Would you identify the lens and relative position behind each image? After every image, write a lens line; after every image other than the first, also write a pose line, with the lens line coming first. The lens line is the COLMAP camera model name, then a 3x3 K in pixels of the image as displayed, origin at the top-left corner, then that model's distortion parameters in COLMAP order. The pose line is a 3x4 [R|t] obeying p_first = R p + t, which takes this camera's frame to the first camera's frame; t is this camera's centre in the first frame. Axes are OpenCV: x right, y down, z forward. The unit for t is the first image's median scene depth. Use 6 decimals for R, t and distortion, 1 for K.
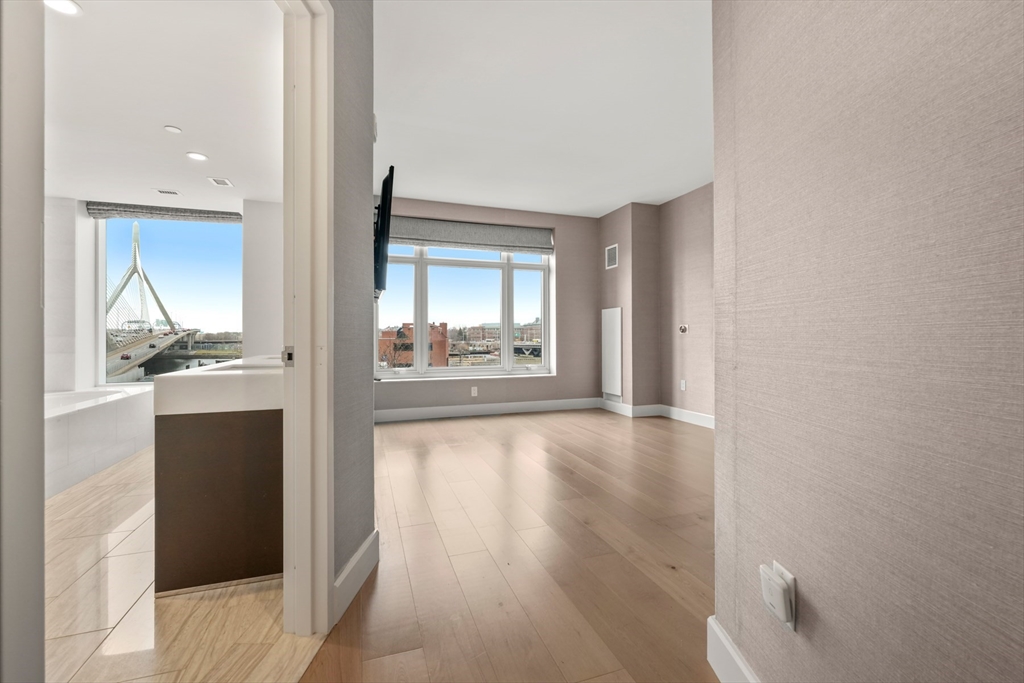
lens RADIAL K [[435.9, 0, 513.8], [0, 435.9, 333.7], [0, 0, 1]] dist [0.005015, -0.003036]
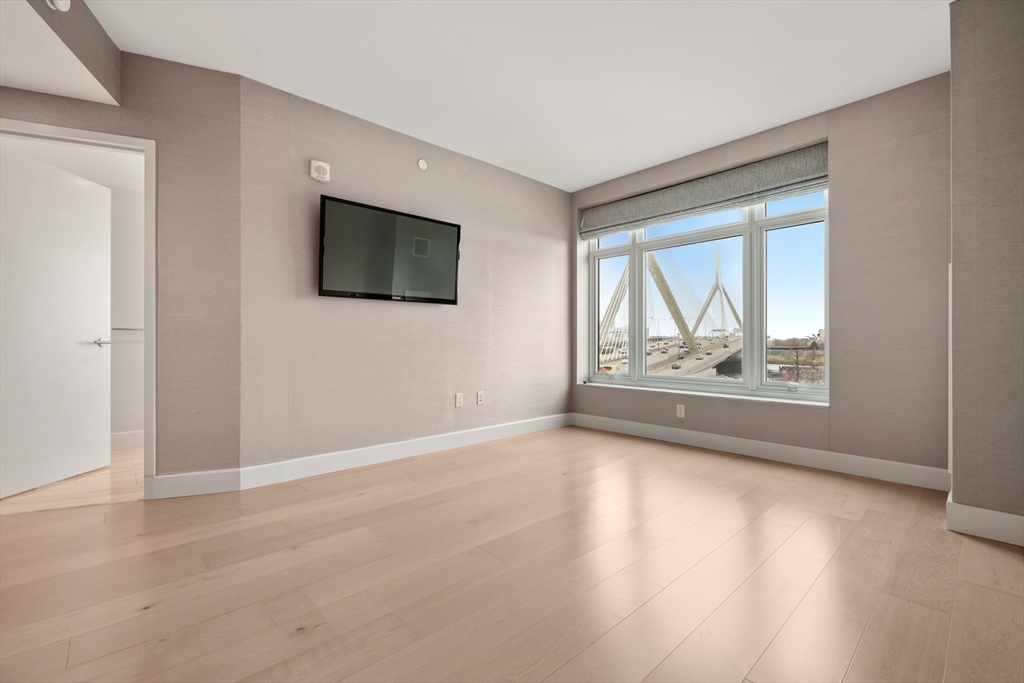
lens RADIAL K [[435.9, 0, 510.6], [0, 435.9, 342.7], [0, 0, 1]] dist [0.005015, -0.003036]
pose [[0.397291, 0.003438, -0.917686, 0.443203], [0.001997, 0.999987, 0.004611, 0.012337], [0.917690, -0.003665, 0.397279, 0.418130]]
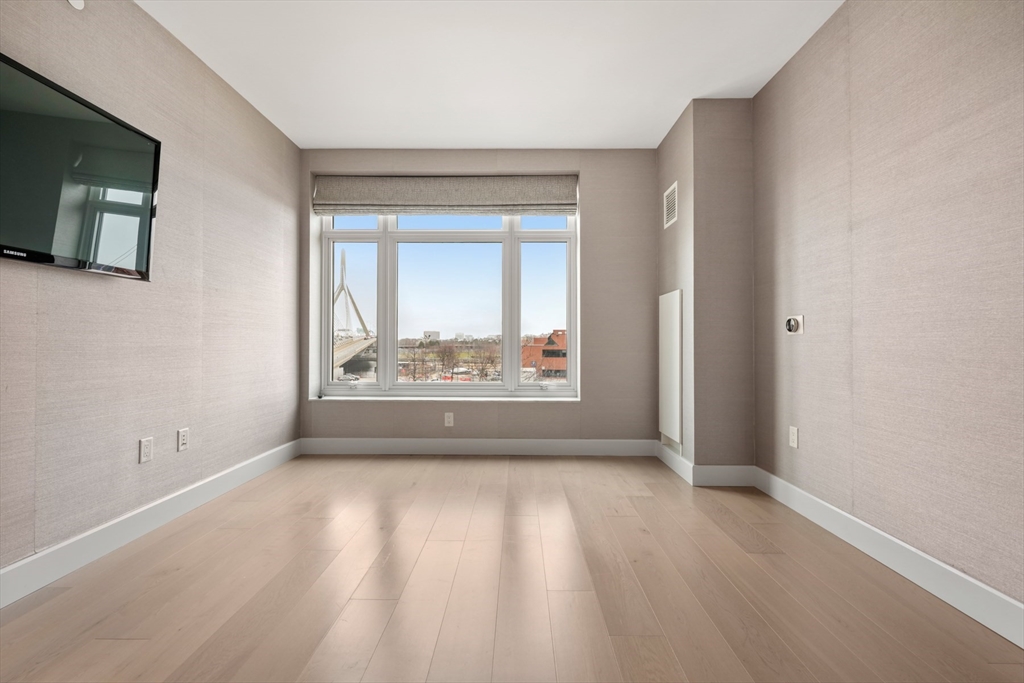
lens RADIAL K [[435.9, 0, 510.8], [0, 435.9, 340.5], [0, 0, 1]] dist [0.005015, -0.003036]
pose [[0.939377, 0.003717, -0.342865, 0.222591], [-0.003821, 0.999993, 0.000371, 0.007205], [0.342864, 0.000962, 0.939385, 0.363317]]
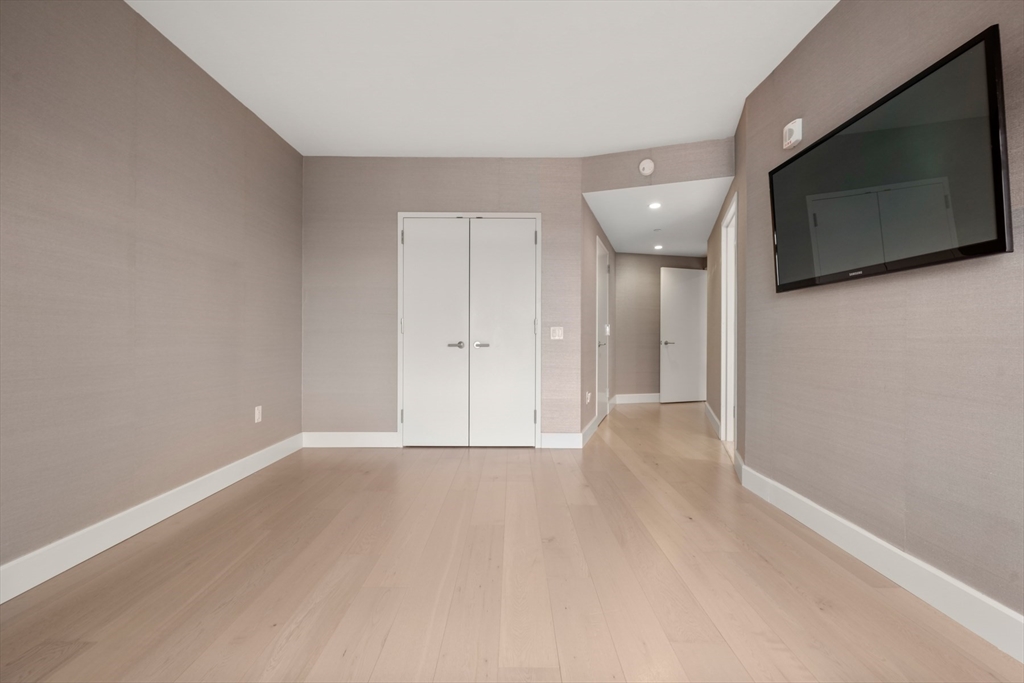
lens RADIAL K [[435.9, 0, 507.2], [0, 435.9, 340.5], [0, 0, 1]] dist [0.005015, -0.003036]
pose [[-0.944830, -0.001793, 0.327557, -0.017090], [-0.001015, 0.999996, 0.002546, 0.004613], [-0.327560, 0.002073, -0.944828, 0.907331]]
